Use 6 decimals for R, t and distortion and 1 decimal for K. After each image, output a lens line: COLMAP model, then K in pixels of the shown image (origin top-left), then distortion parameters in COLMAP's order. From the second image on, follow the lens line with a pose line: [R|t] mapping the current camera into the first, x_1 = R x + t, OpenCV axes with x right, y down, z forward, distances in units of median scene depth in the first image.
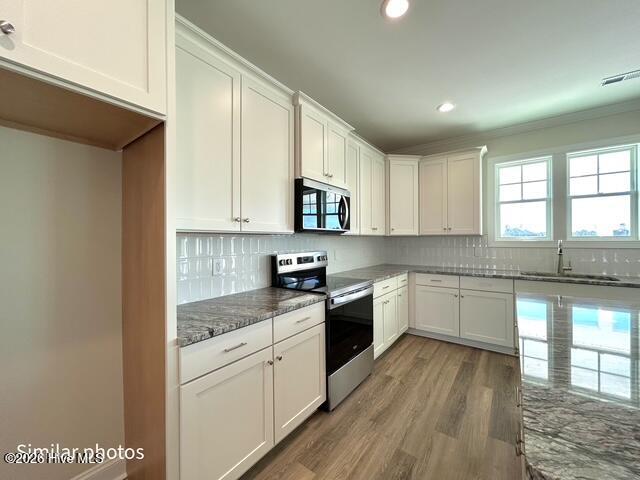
lens RADIAL K [[259.2, 0, 318.7], [0, 259.2, 241.0], [0, 0, 1]] dist [-0.004571, 0.000388]
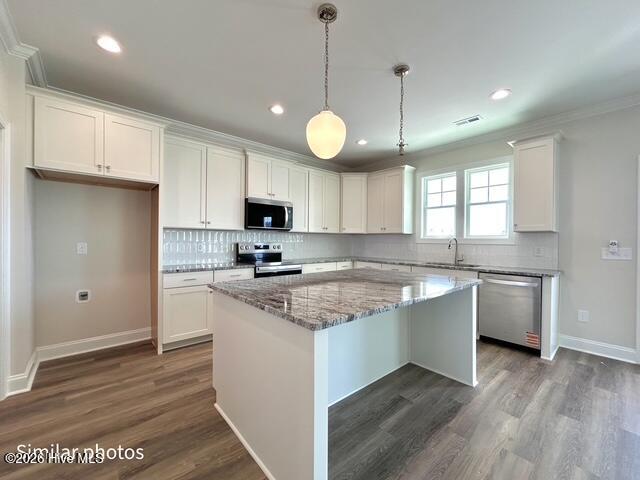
lens RADIAL K [[274.4, 0, 322.1], [0, 274.4, 242.3], [0, 0, 1]] dist [0.019127, -0.000343]
pose [[0.980934, 0.018300, -0.193480, 0.533808], [-0.017392, 0.999828, 0.006386, 0.021656], [0.193563, -0.002899, 0.981084, -0.479282]]
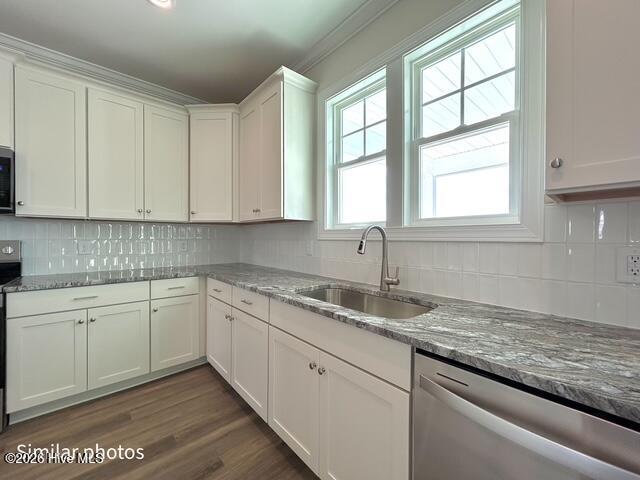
lens RADIAL K [[259.2, 0, 317.9], [0, 259.2, 240.1], [0, 0, 1]] dist [-0.004571, 0.000388]
pose [[0.977461, 0.012162, -0.210766, 0.902515], [-0.010835, 0.999914, 0.007449, 0.023311], [0.210838, -0.004997, 0.977508, 0.463792]]
